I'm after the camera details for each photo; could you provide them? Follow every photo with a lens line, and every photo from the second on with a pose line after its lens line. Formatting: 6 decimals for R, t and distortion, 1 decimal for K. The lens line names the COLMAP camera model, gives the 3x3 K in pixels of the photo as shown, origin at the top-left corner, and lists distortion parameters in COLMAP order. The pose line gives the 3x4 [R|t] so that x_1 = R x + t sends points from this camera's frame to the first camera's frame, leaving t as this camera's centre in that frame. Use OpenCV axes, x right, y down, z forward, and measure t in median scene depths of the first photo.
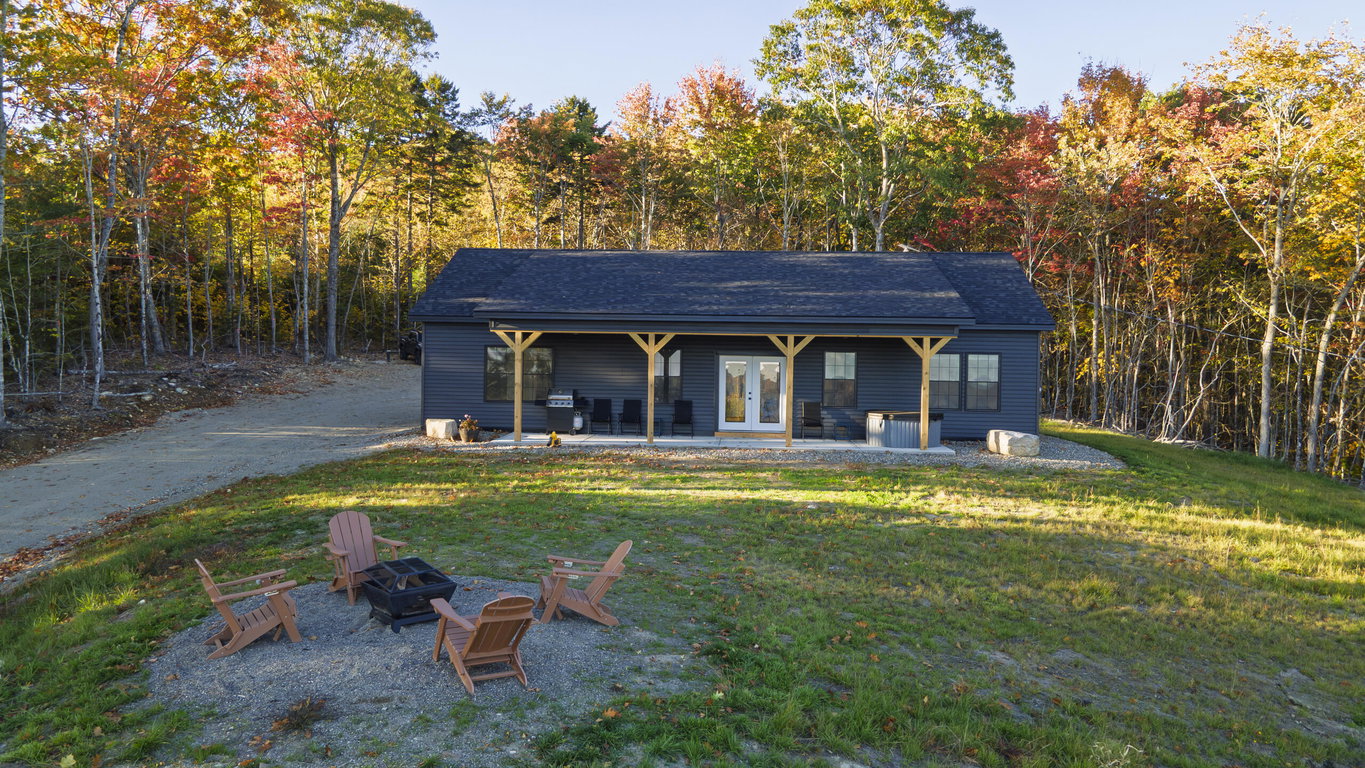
lens RADIAL K [[994.8, 0, 682.5], [0, 994.8, 384.0], [0, 0, 1]] dist [0.018755, 0.049203]
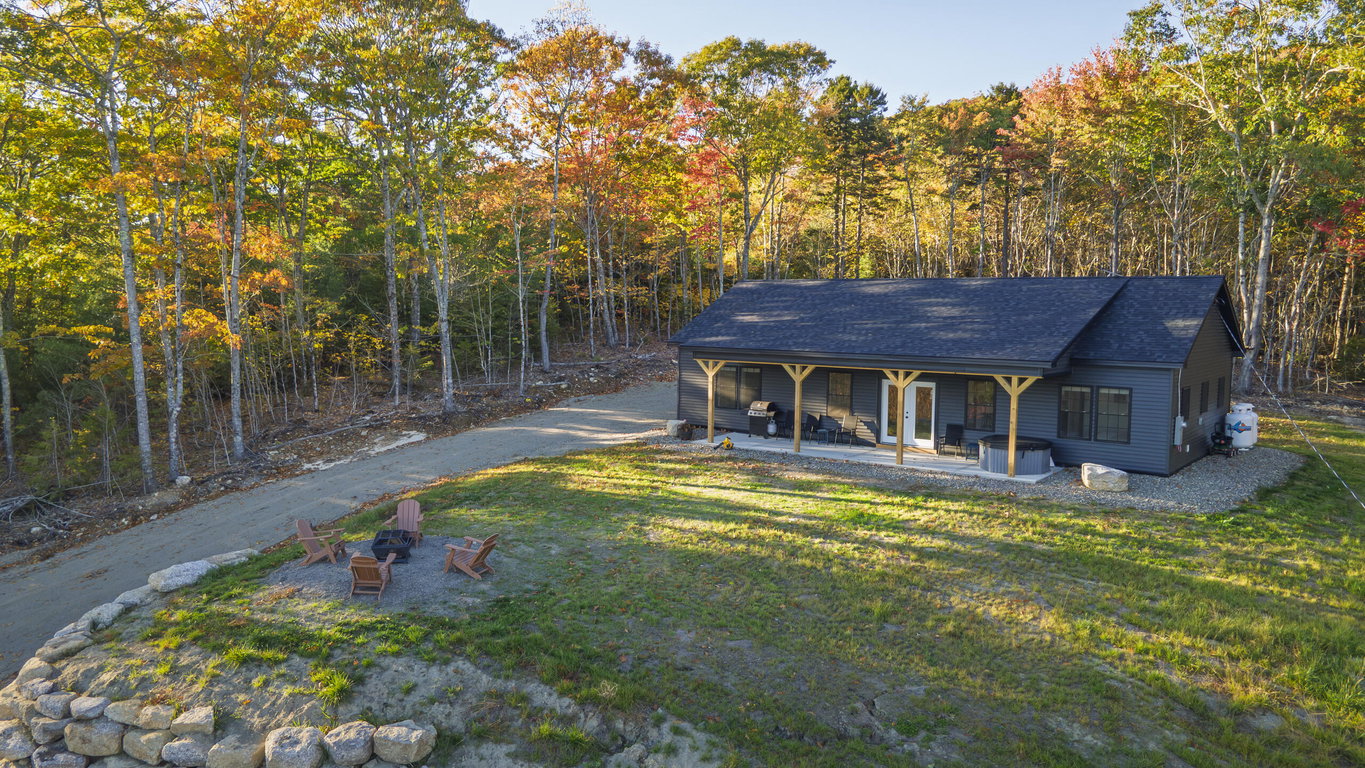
lens RADIAL K [[994.8, 0, 682.5], [0, 994.8, 384.0], [0, 0, 1]] dist [0.018755, 0.049203]
pose [[0.835082, 0.037349, -0.548856, 0.402880], [-0.008800, 0.998472, 0.054555, -0.070624], [0.550055, -0.040728, 0.834135, -0.097437]]
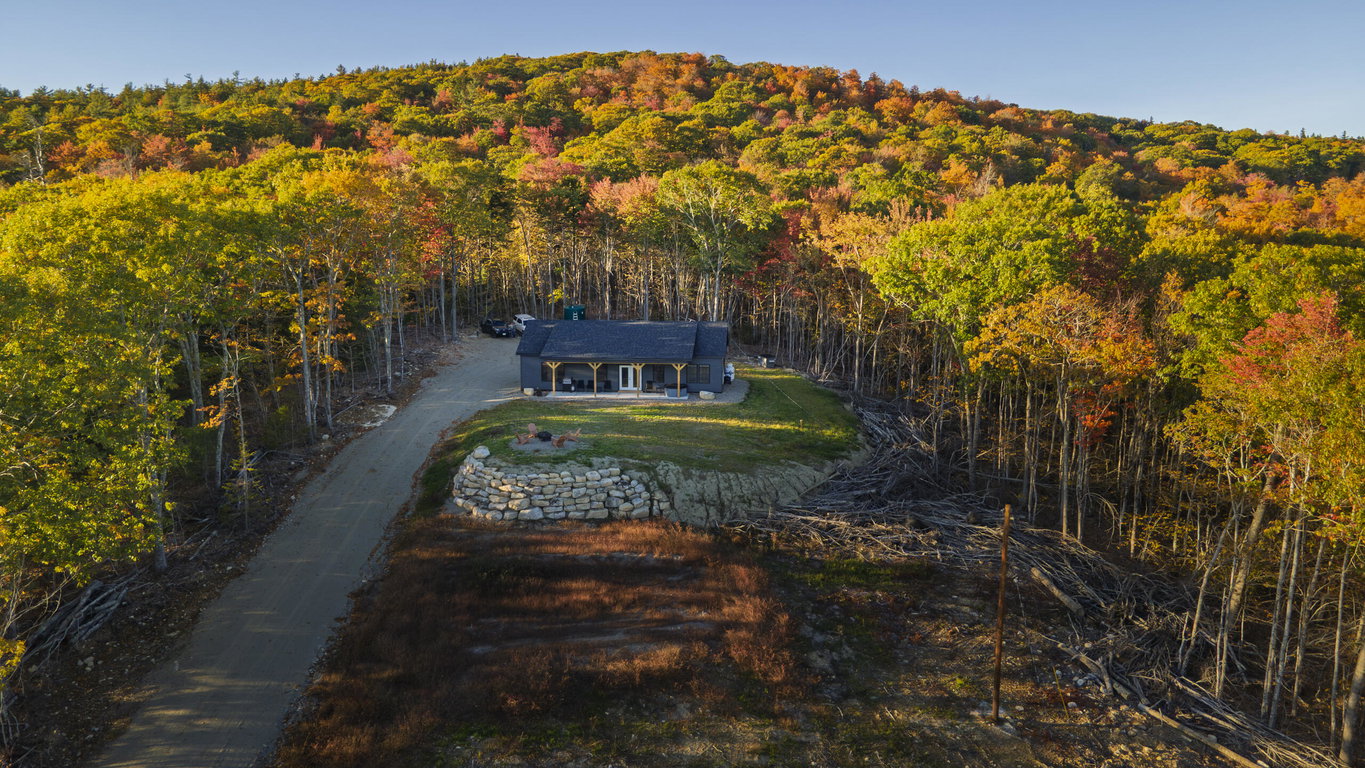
lens RADIAL K [[994.8, 0, 682.5], [0, 994.8, 384.0], [0, 0, 1]] dist [0.018755, 0.049203]
pose [[0.999911, -0.013003, -0.003113, 0.196462], [0.013283, 0.992600, 0.120700, -0.276137], [0.001521, -0.120731, 0.992684, -1.654775]]
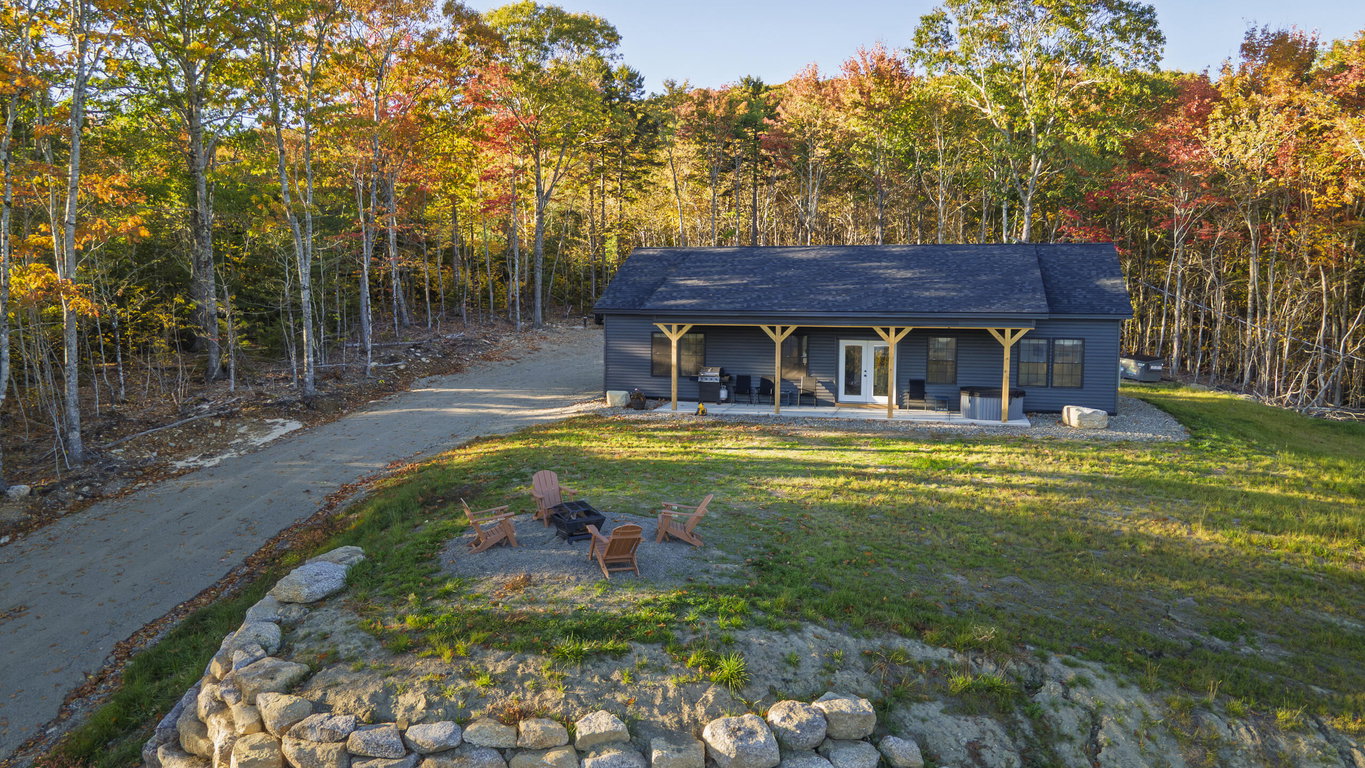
lens RADIAL K [[994.8, 0, 682.5], [0, 994.8, 384.0], [0, 0, 1]] dist [0.018755, 0.049203]
pose [[0.980813, 0.007740, -0.194798, 0.070512], [0.003439, 0.998369, 0.056983, -0.036988], [0.194922, -0.056560, 0.979187, -0.187118]]
